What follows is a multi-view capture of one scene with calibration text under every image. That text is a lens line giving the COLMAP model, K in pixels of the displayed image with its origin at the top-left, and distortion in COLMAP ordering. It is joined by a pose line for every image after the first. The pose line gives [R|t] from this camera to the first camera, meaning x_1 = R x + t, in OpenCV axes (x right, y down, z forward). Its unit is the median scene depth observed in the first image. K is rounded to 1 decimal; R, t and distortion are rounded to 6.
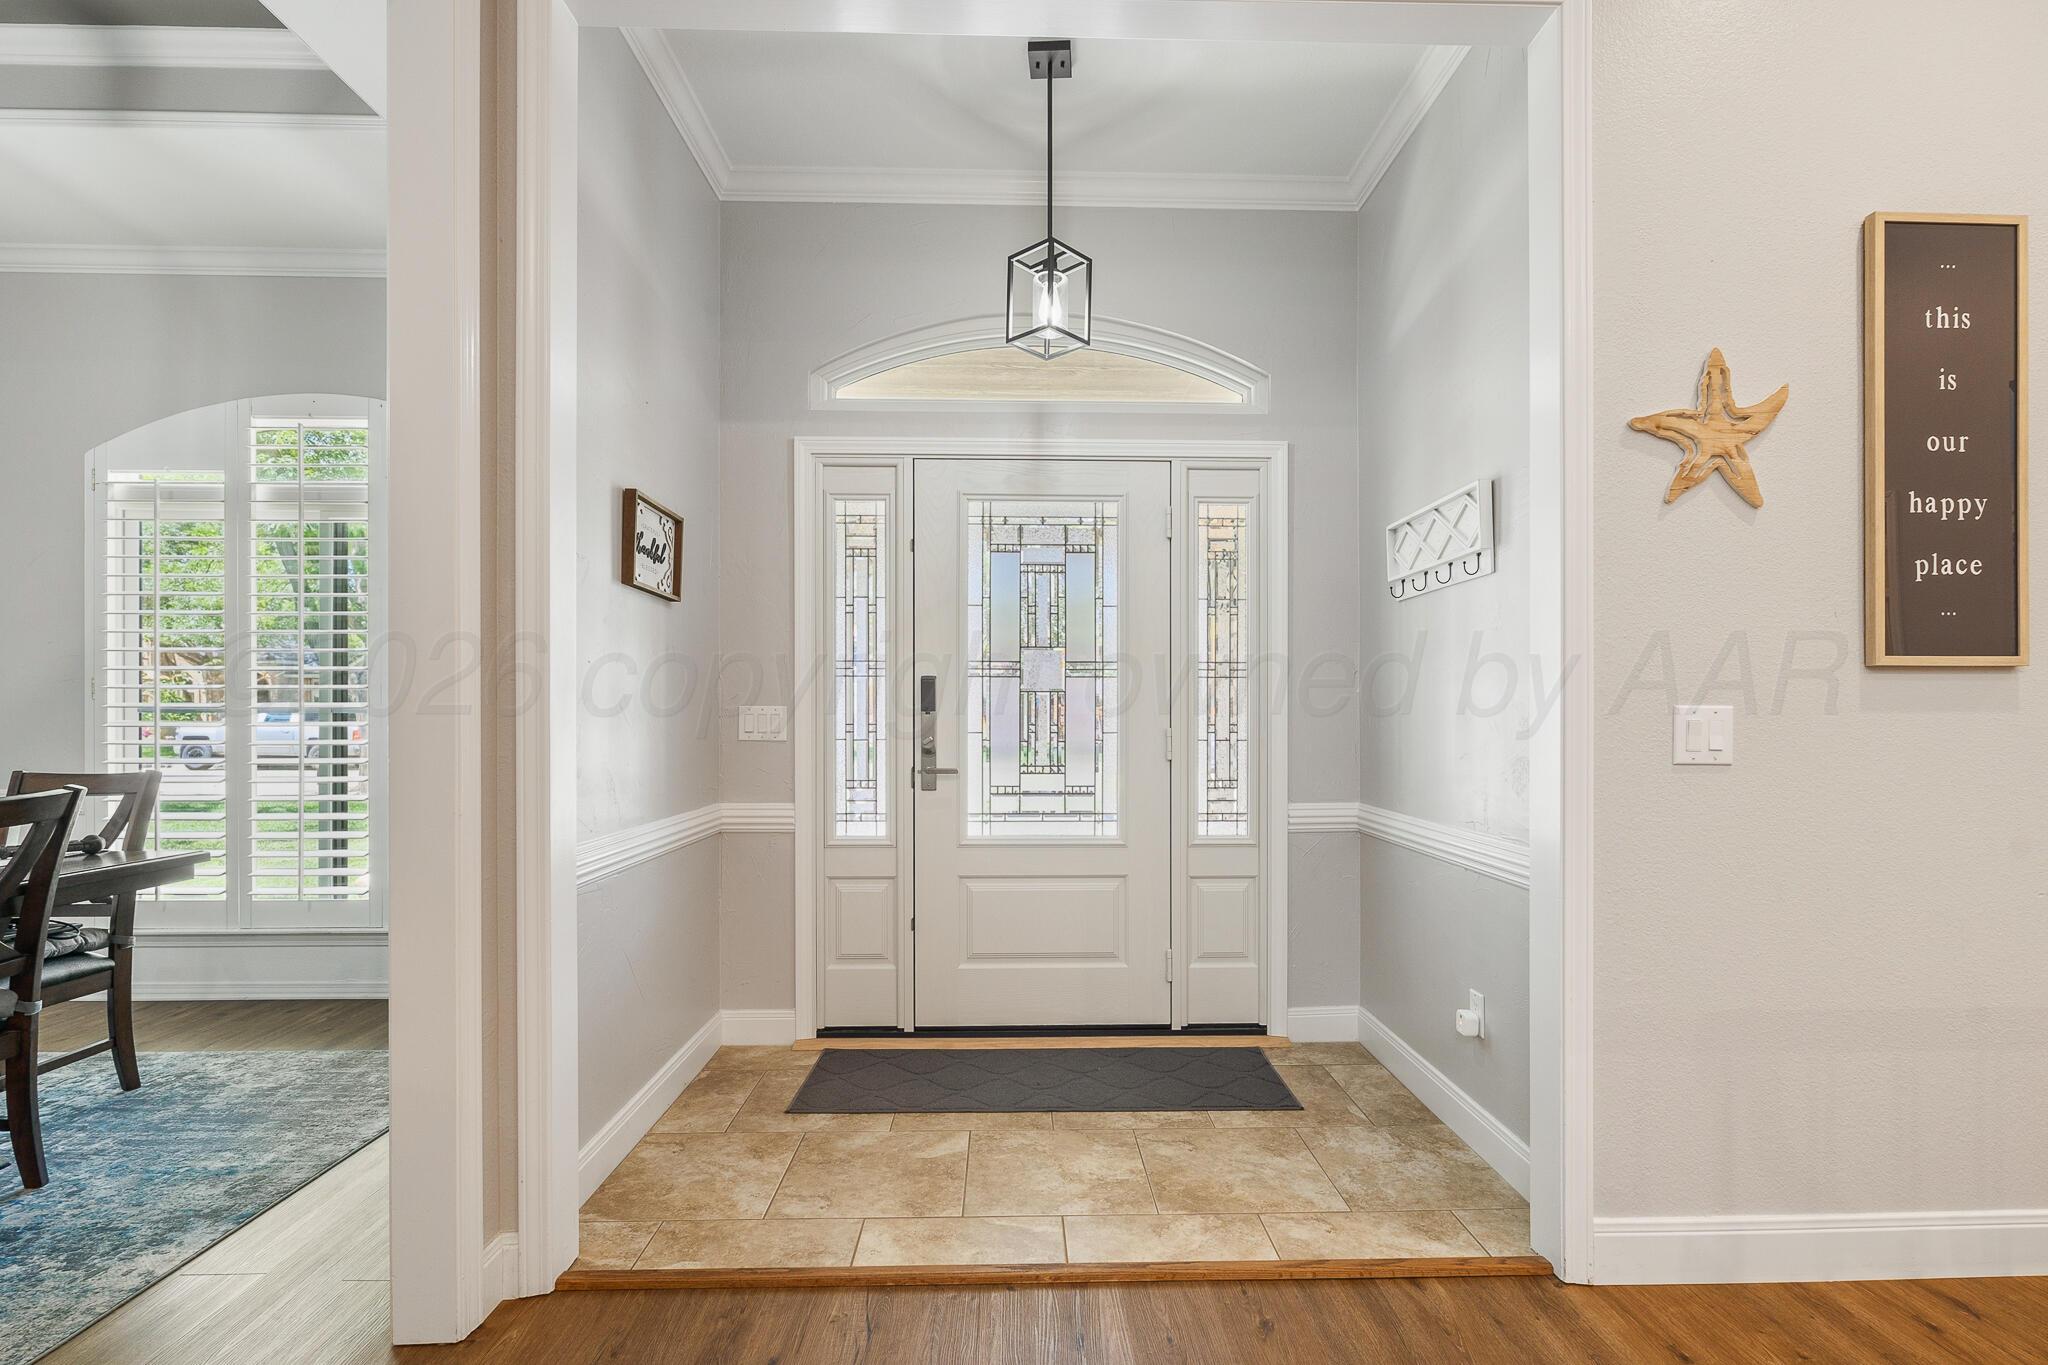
lens RADIAL K [[941.7, 0, 1054.0], [0, 941.7, 718.9], [0, 0, 1]] dist [-0.000707, -0.000345]
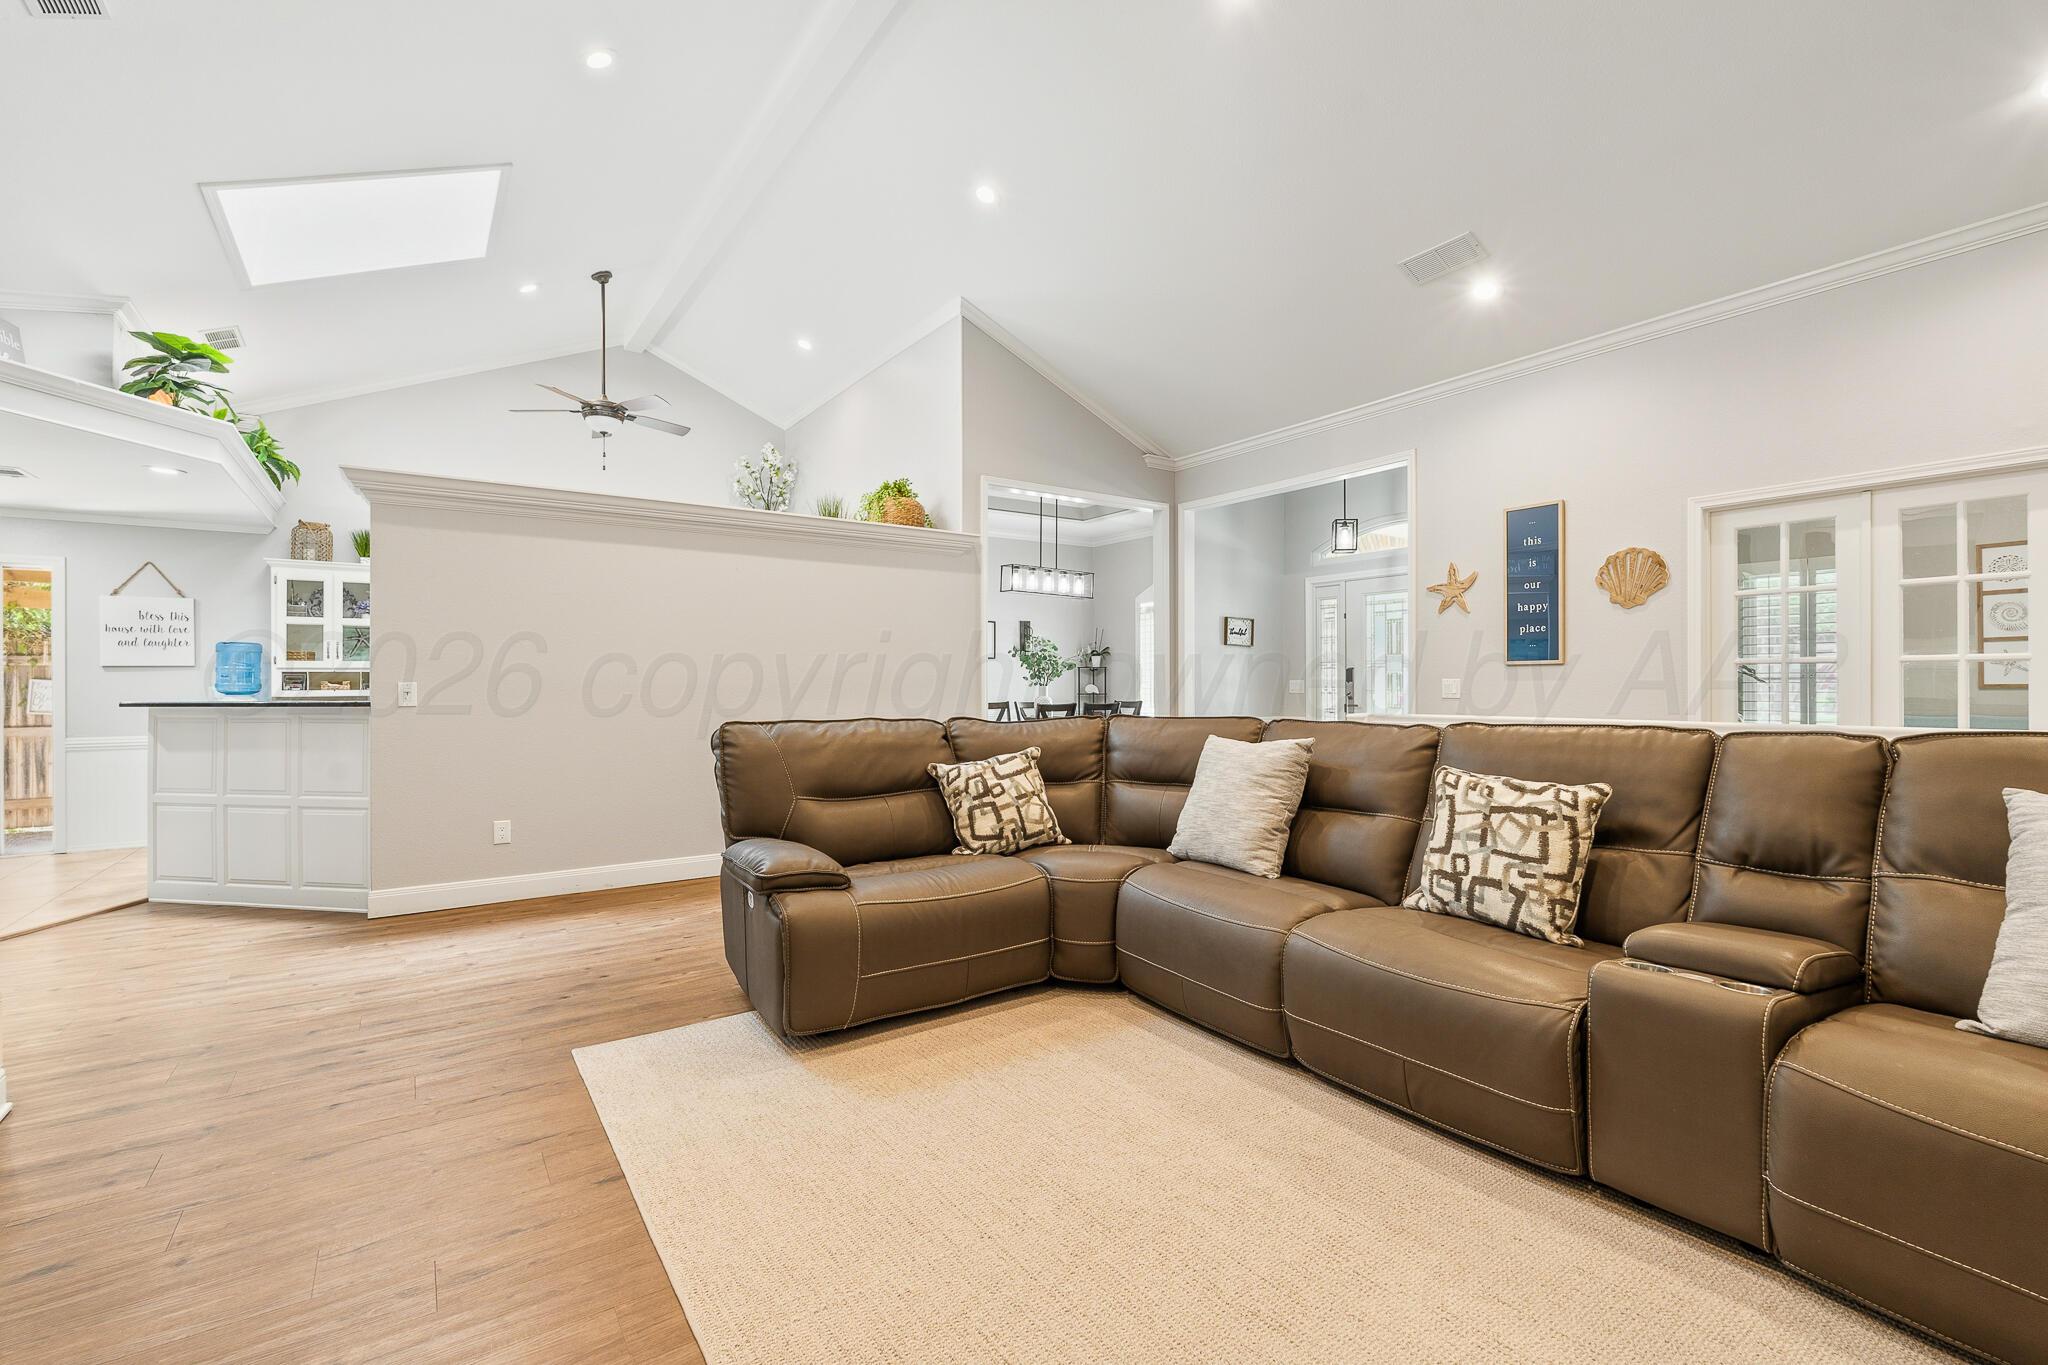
lens RADIAL K [[898.9, 0, 1021.7], [0, 898.9, 686.9], [0, 0, 1]] dist [-0.002809, -0.000472]
pose [[0.544853, -0.001156, -0.838531, 2.333214], [-0.002301, 0.999993, -0.002873, 0.023081], [0.838528, 0.003495, 0.544847, -1.725811]]
